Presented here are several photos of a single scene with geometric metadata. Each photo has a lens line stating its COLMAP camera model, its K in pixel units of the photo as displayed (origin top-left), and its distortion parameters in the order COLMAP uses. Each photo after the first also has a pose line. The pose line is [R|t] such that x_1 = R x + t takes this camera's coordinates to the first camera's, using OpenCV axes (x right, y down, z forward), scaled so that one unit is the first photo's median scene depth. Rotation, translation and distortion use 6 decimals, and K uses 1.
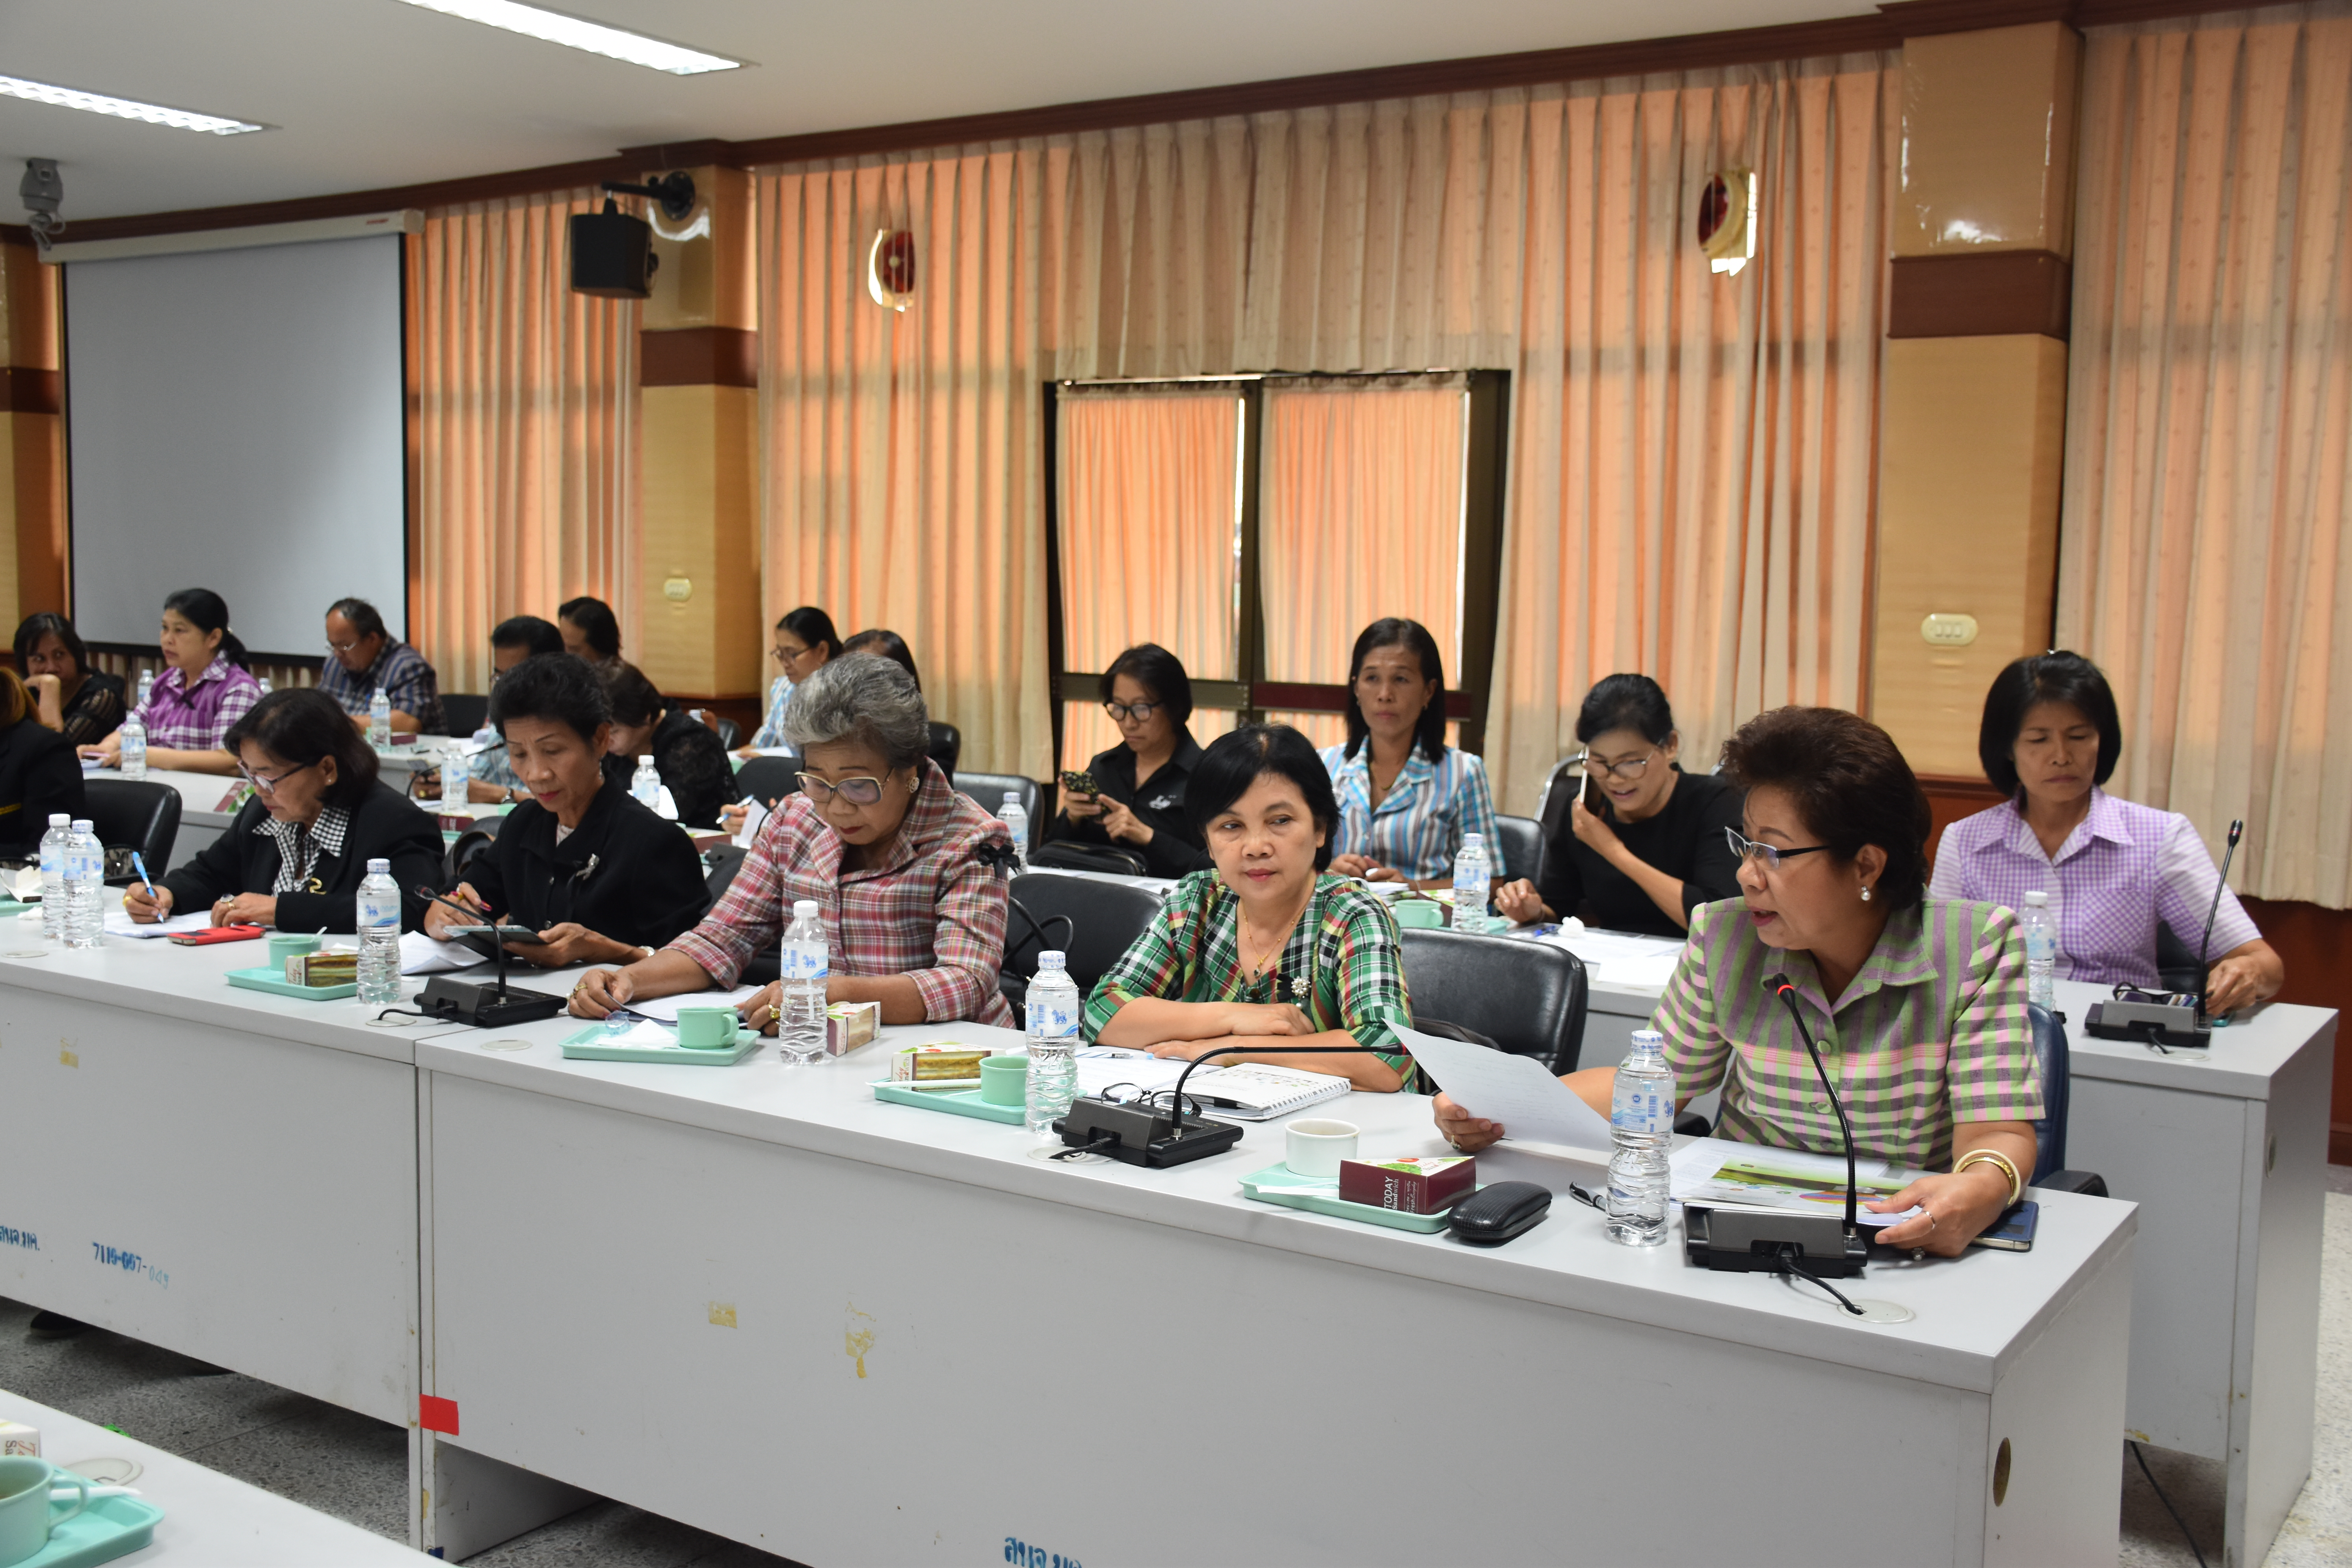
lens RADIAL K [[2431.2, 0, 1164.8], [0, 2431.2, 852.1], [0, 0, 1]] dist [-0.008318, 0.000000]
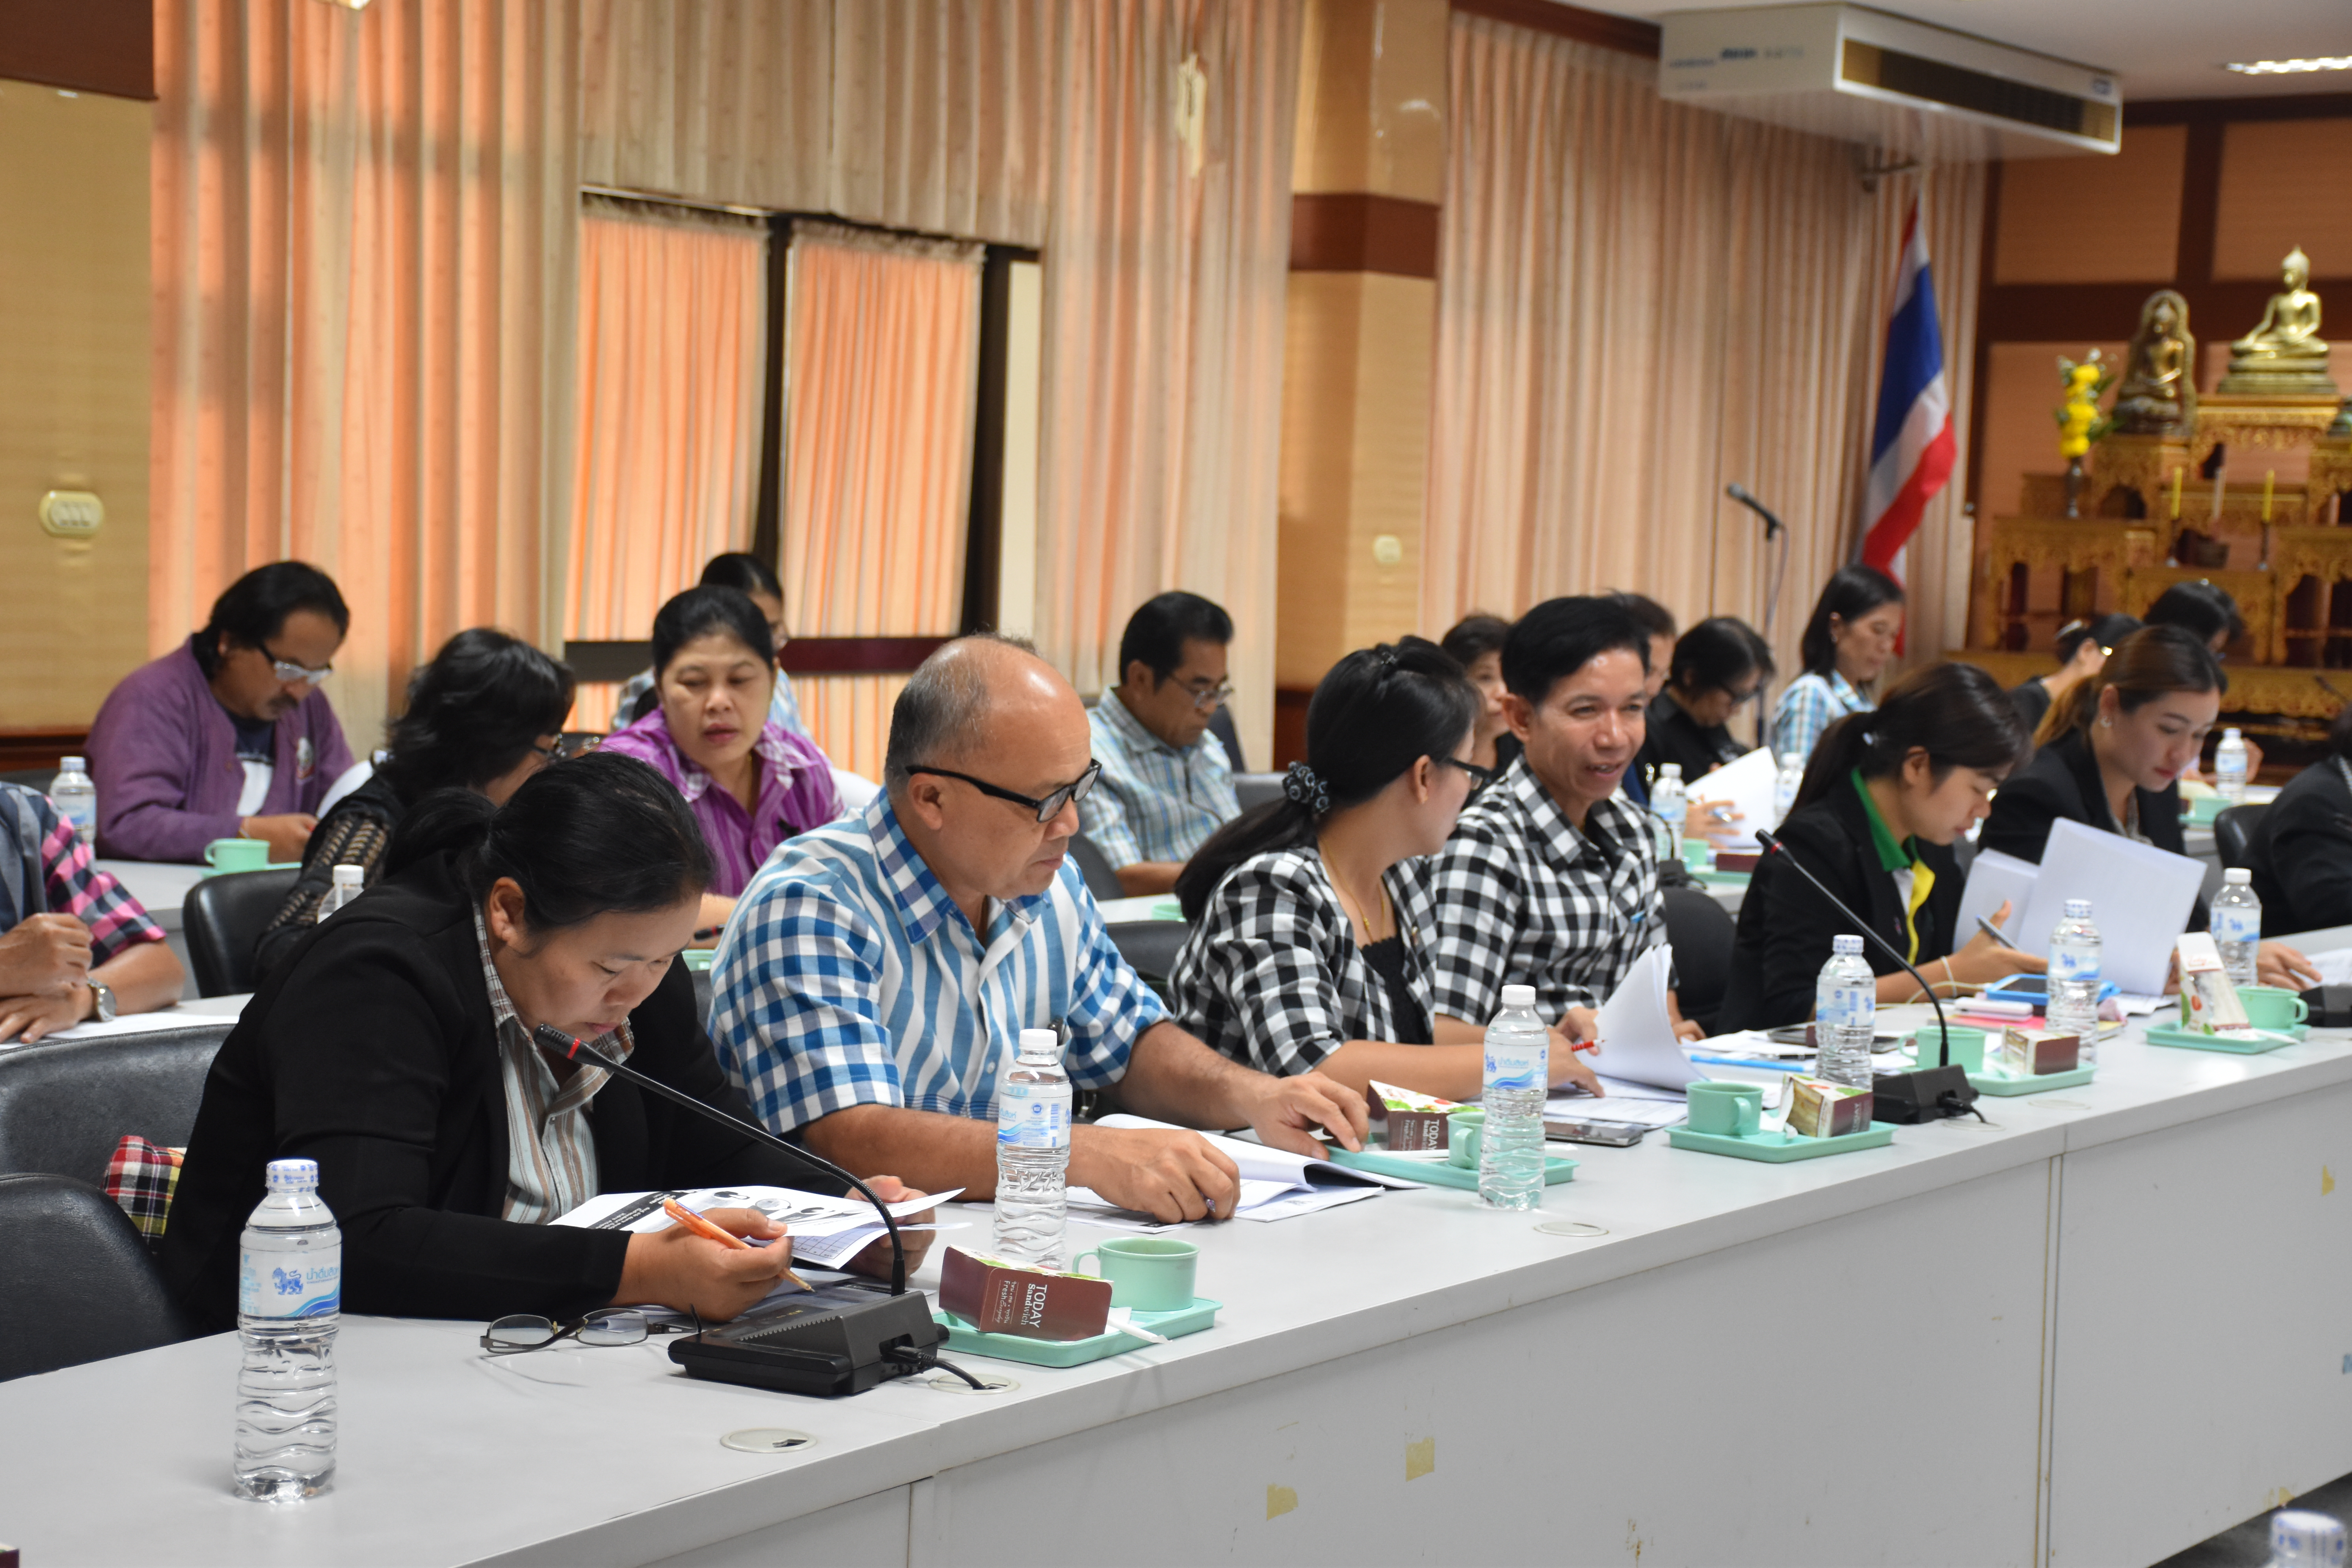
lens RADIAL K [[4204.2, 0, 1185.6], [0, 4204.2, 774.8], [0, 0, 1]] dist [0.246948, 0.000000]
pose [[-0.012683, -0.071497, 0.997360, -1.211464], [0.090295, 0.993283, 0.072353, -0.114339], [-0.995834, 0.090974, -0.006142, 0.919228]]
